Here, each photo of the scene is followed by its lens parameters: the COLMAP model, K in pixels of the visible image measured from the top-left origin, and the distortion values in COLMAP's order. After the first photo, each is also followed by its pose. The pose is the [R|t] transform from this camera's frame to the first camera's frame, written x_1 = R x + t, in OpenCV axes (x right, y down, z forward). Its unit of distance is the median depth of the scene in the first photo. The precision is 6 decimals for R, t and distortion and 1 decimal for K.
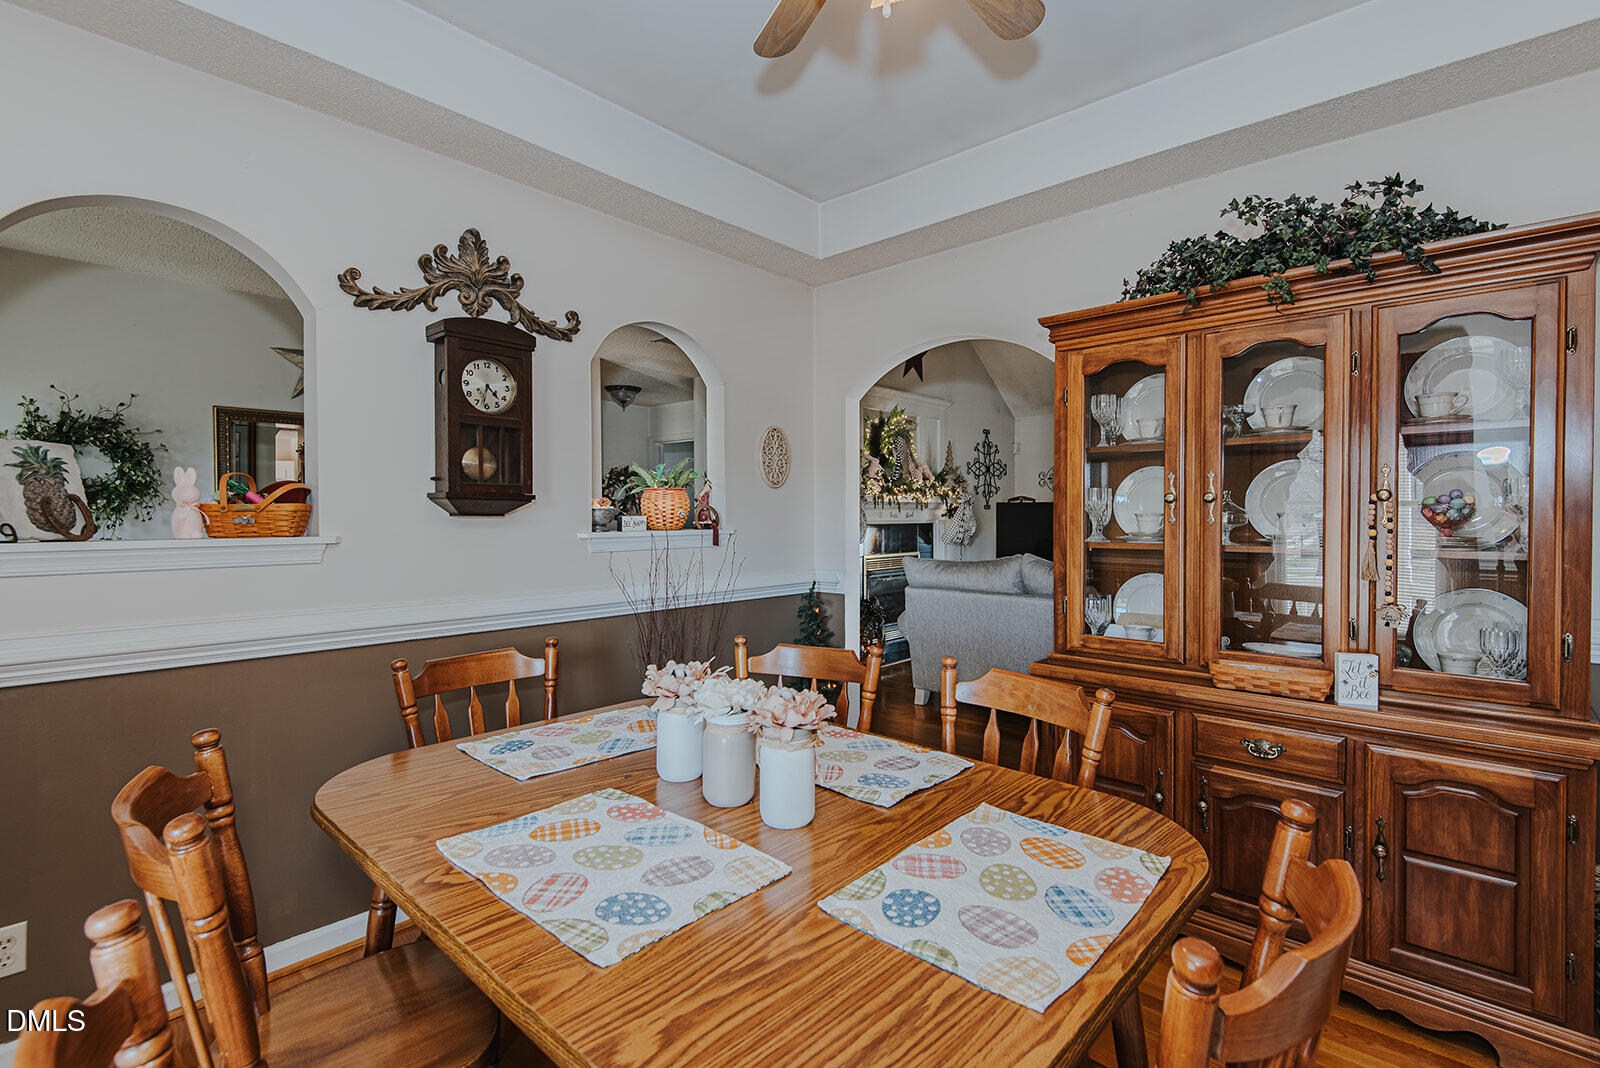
lens RADIAL K [[731.8, 0, 807.0], [0, 731.8, 530.9], [0, 0, 1]] dist [0.020727, -0.001892]
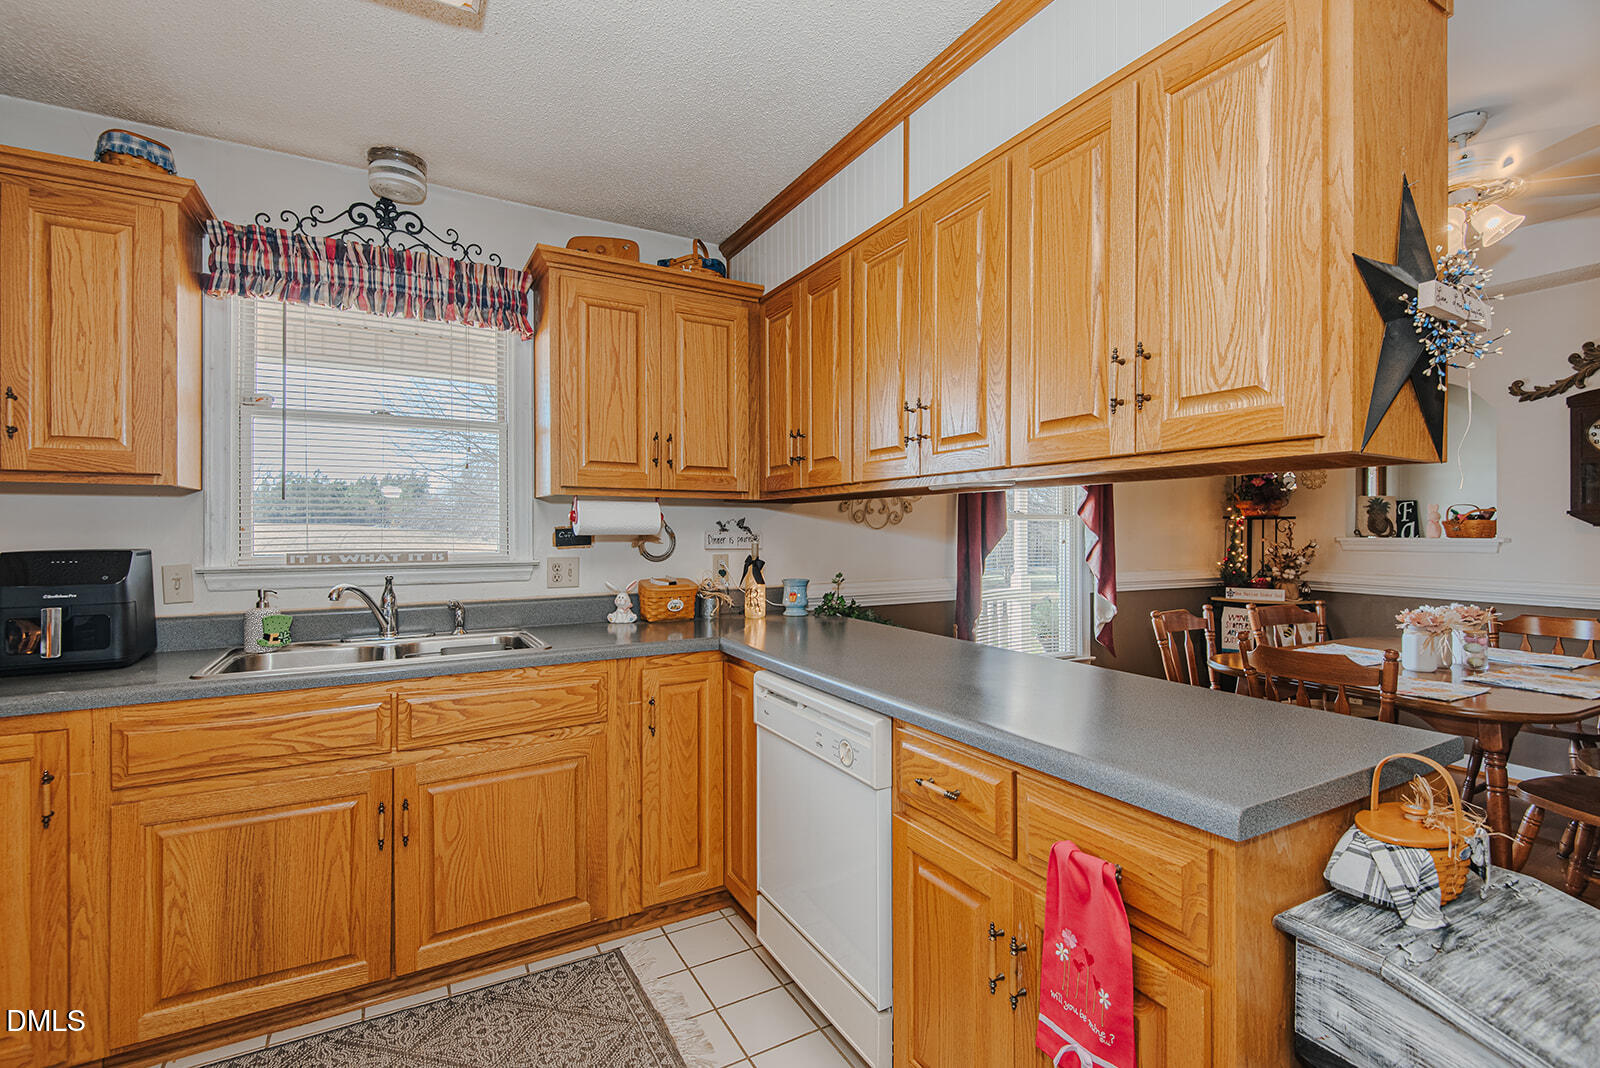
lens RADIAL K [[731.8, 0, 800.3], [0, 731.8, 534.8], [0, 0, 1]] dist [0.020727, -0.001892]
pose [[-0.295848, 0.002757, -0.955231, 1.394800], [-0.012065, 0.999905, 0.006623, 0.006564], [0.955159, 0.013485, -0.295787, -0.058050]]
